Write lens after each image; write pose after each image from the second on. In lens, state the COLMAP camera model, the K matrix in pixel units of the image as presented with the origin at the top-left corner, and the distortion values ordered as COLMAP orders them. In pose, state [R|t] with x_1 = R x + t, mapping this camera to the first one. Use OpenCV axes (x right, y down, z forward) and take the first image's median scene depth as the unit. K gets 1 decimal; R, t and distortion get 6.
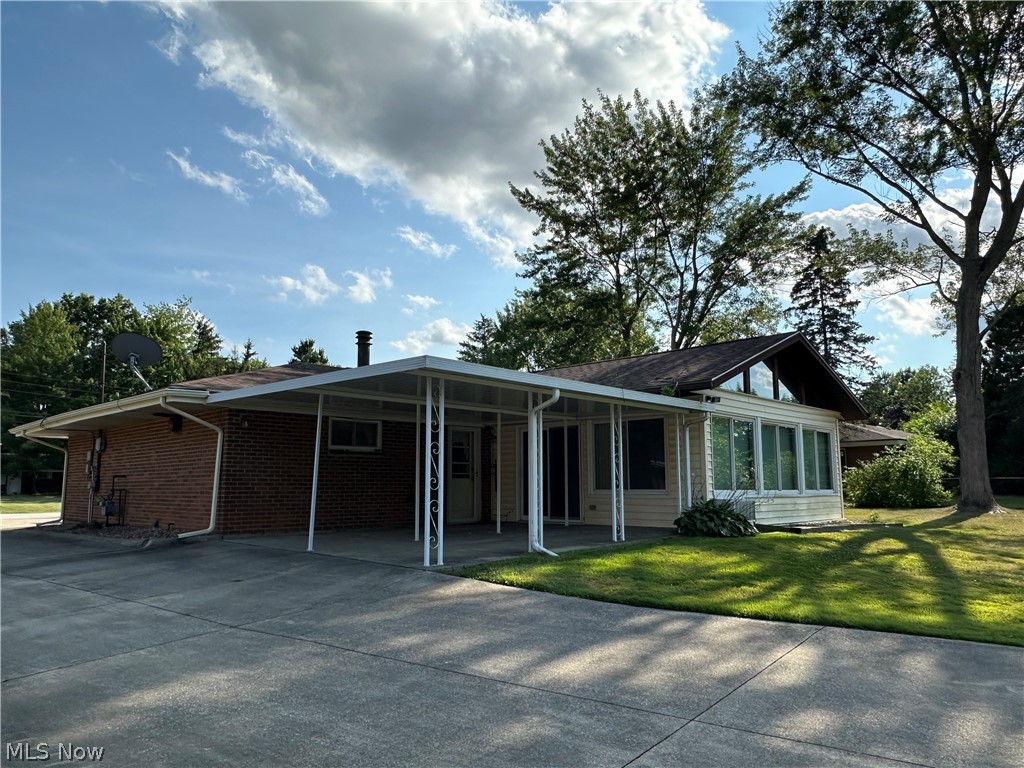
lens RADIAL K [[717.0, 0, 512.1], [0, 717.0, 384.9], [0, 0, 1]] dist [0.002519, 0.000410]
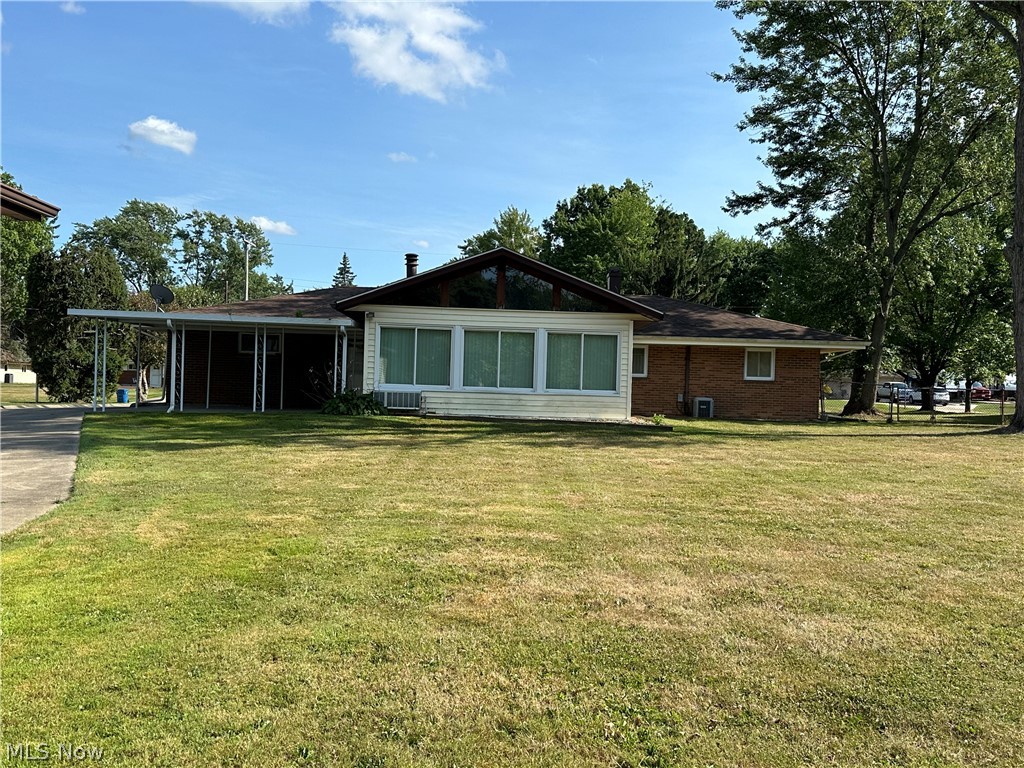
lens RADIAL K [[1009.1, 0, 514.4], [0, 1009.1, 391.8], [0, 0, 1]] dist [0.052557, 0.000000]
pose [[0.690680, 0.024159, -0.722757, 1.421740], [0.075167, 0.991630, 0.104977, -0.014227], [0.719243, -0.126833, 0.683083, -0.088421]]
